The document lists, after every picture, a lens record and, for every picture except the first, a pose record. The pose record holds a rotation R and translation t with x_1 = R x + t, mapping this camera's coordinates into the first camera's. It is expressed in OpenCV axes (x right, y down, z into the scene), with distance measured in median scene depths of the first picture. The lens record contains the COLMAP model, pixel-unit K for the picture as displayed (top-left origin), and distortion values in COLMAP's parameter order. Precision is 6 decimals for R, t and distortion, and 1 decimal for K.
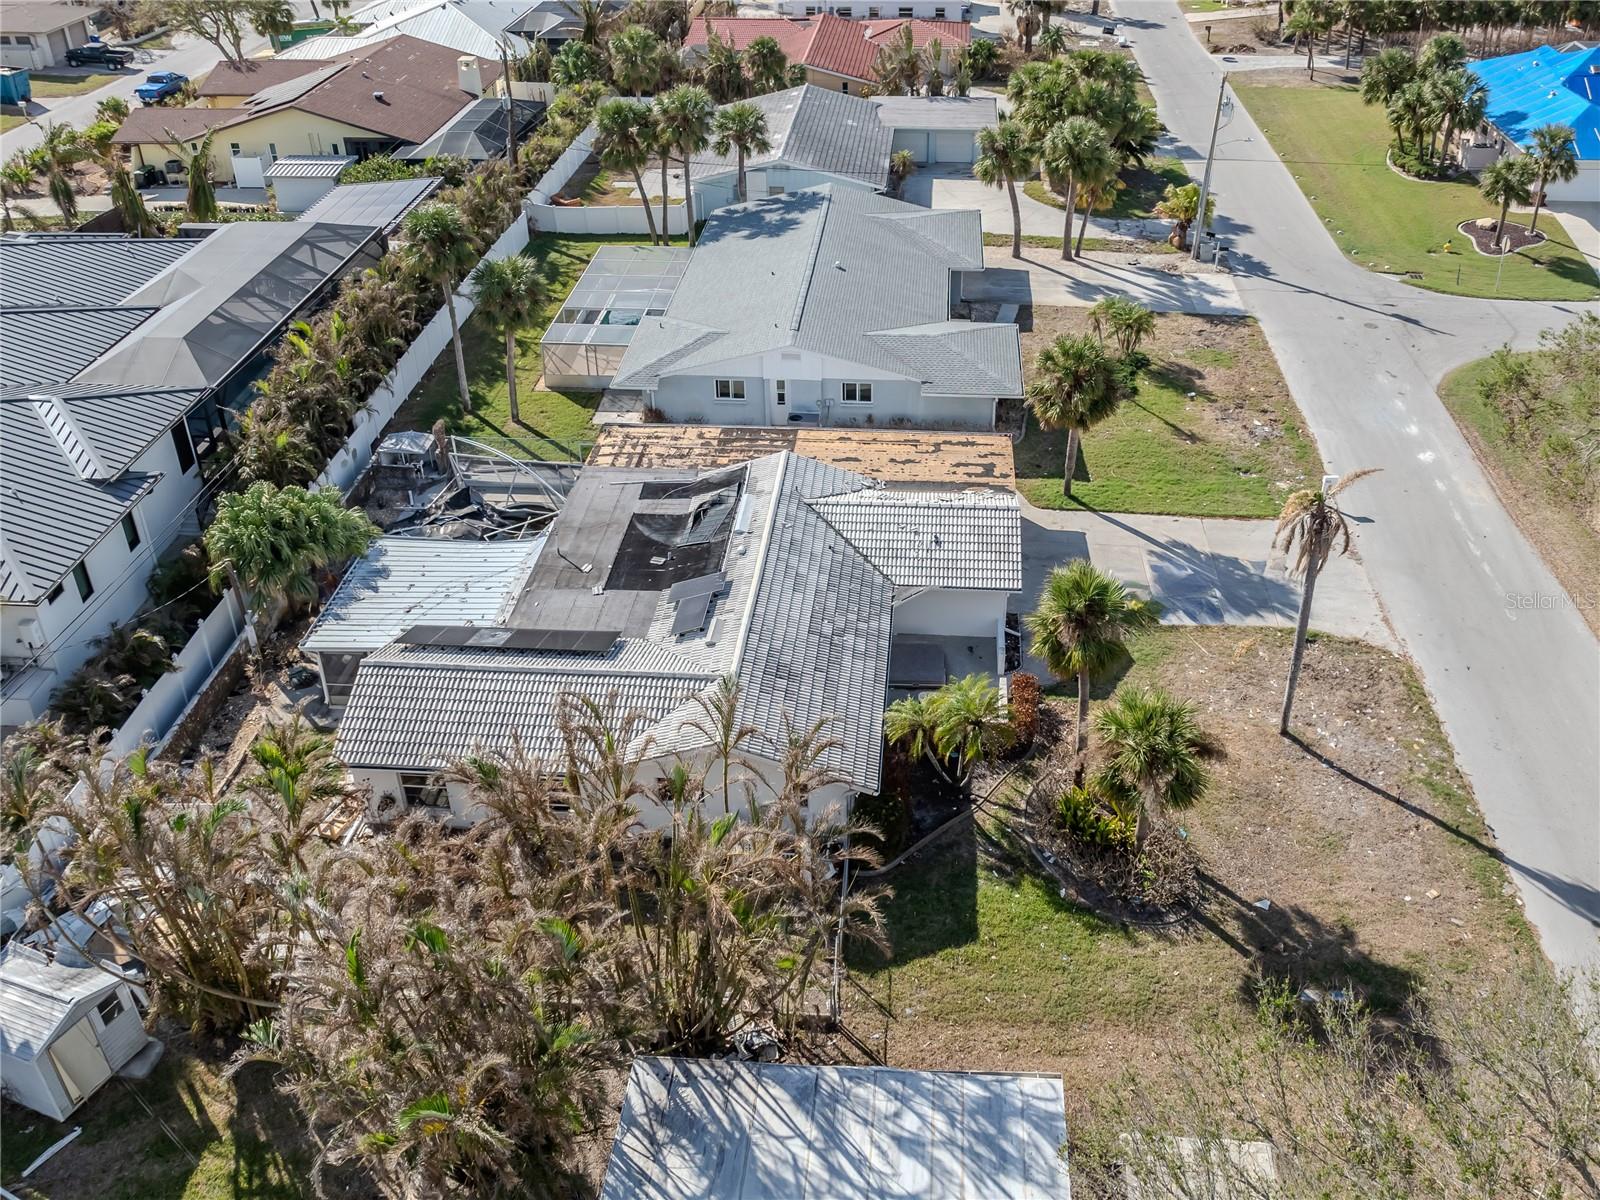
lens RADIAL K [[1434.2, 0, 829.7], [0, 1434.2, 558.1], [0, 0, 1]] dist [-0.031323, 0.007738]
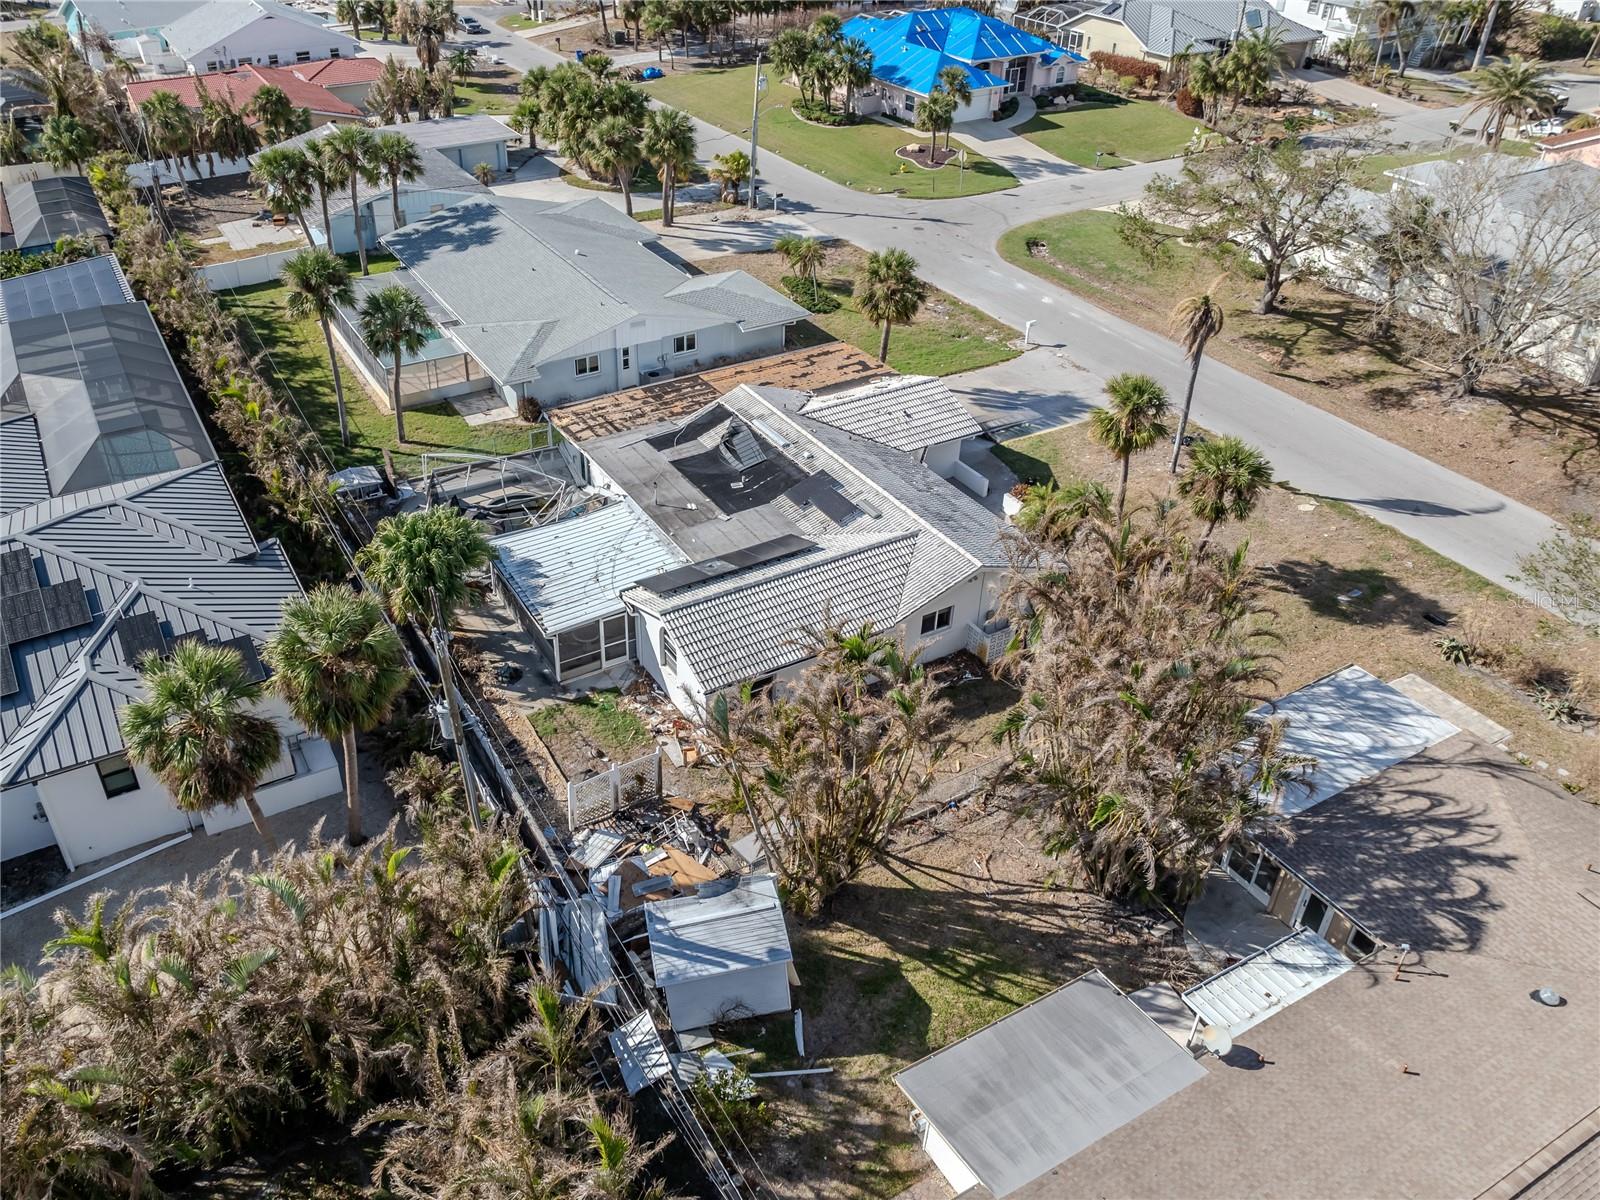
lens RADIAL K [[1257.0, 0, 709.6], [0, 1257.0, 593.4], [0, 0, 1]] dist [-0.017899, -0.009267]
pose [[0.838829, -0.304137, 0.451515, -0.536951], [0.284027, 0.952059, 0.113631, -0.031916], [-0.464429, 0.032925, 0.884998, 0.069234]]
